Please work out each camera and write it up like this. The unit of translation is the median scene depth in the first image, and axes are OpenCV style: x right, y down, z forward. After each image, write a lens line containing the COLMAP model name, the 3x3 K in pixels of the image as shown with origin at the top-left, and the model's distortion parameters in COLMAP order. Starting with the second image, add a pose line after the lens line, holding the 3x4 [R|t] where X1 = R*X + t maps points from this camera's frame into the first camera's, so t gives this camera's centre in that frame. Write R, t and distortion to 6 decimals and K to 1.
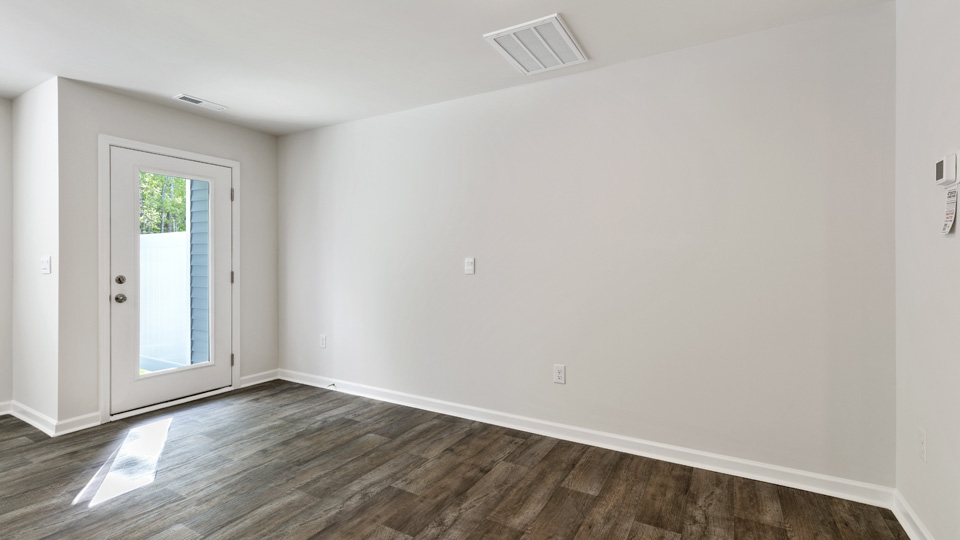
lens RADIAL K [[427.7, 0, 477.8], [0, 427.7, 265.6], [0, 0, 1]] dist [-0.002241, -0.000227]
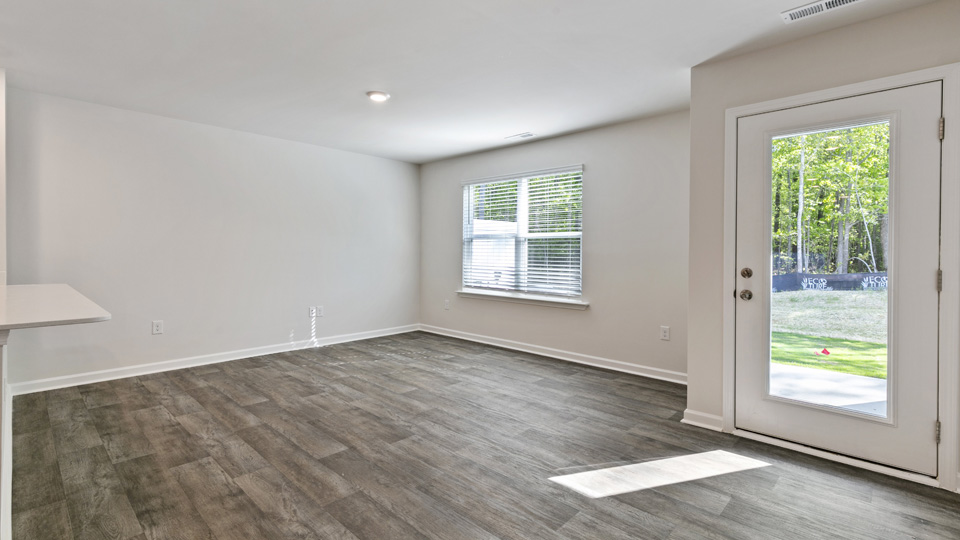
lens RADIAL K [[435.2, 0, 482.7], [0, 435.2, 251.8], [0, 0, 1]] dist [0.002918, 0.000382]
pose [[-0.233242, 0.001730, -0.972417, 0.127313], [-0.011248, 0.999927, 0.004477, -0.007297], [0.972354, 0.011982, -0.233206, 0.699811]]
